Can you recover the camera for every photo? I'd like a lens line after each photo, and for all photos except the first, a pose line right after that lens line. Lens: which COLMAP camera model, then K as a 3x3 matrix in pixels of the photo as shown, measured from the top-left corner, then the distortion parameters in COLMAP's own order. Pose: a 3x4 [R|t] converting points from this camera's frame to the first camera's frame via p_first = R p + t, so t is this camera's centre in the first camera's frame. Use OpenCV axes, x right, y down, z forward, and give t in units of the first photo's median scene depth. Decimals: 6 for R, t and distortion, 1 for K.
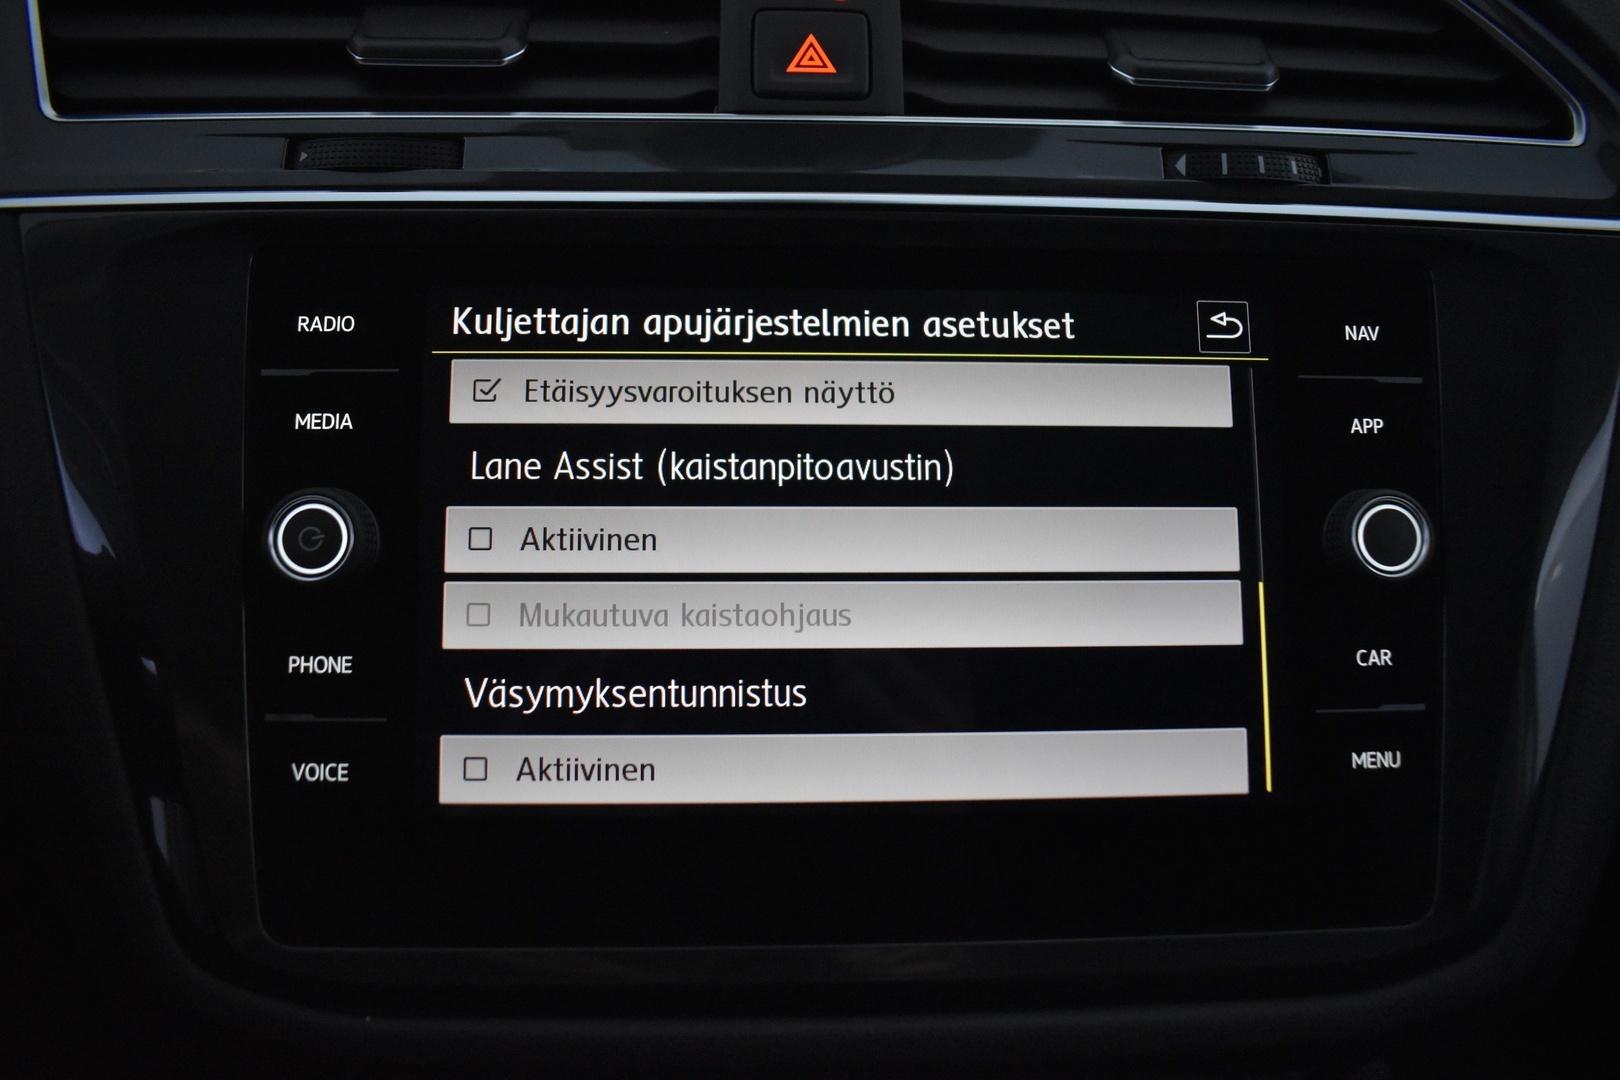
lens RADIAL K [[1242.8, 0, 808.6], [0, 1242.8, 520.8], [0, 0, 1]] dist [-0.085801, 0.002141]
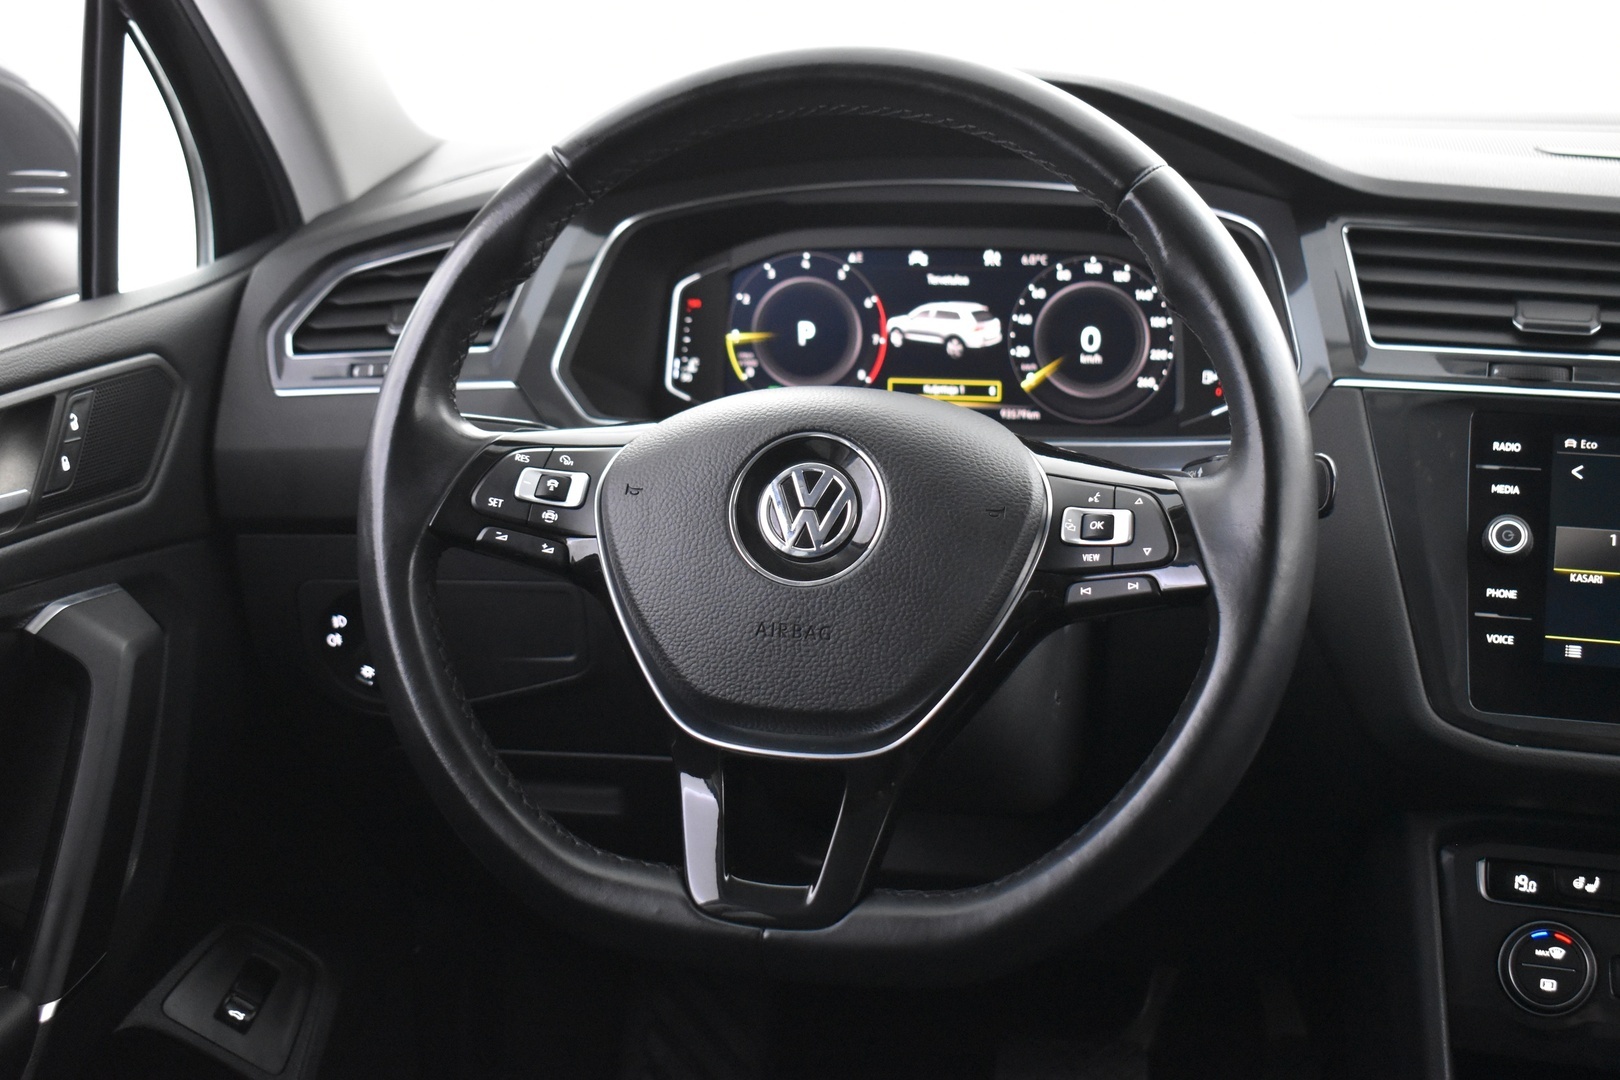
lens RADIAL K [[2073.1, 0, 810.0], [0, 2073.1, 540.0], [0, 0, 1]] dist [-0.040587, -0.021933]
pose [[0.939891, 0.063327, -0.335552, -0.318211], [-0.116676, 0.983070, -0.141282, 0.686139], [0.320924, 0.171941, 0.931367, -2.882223]]
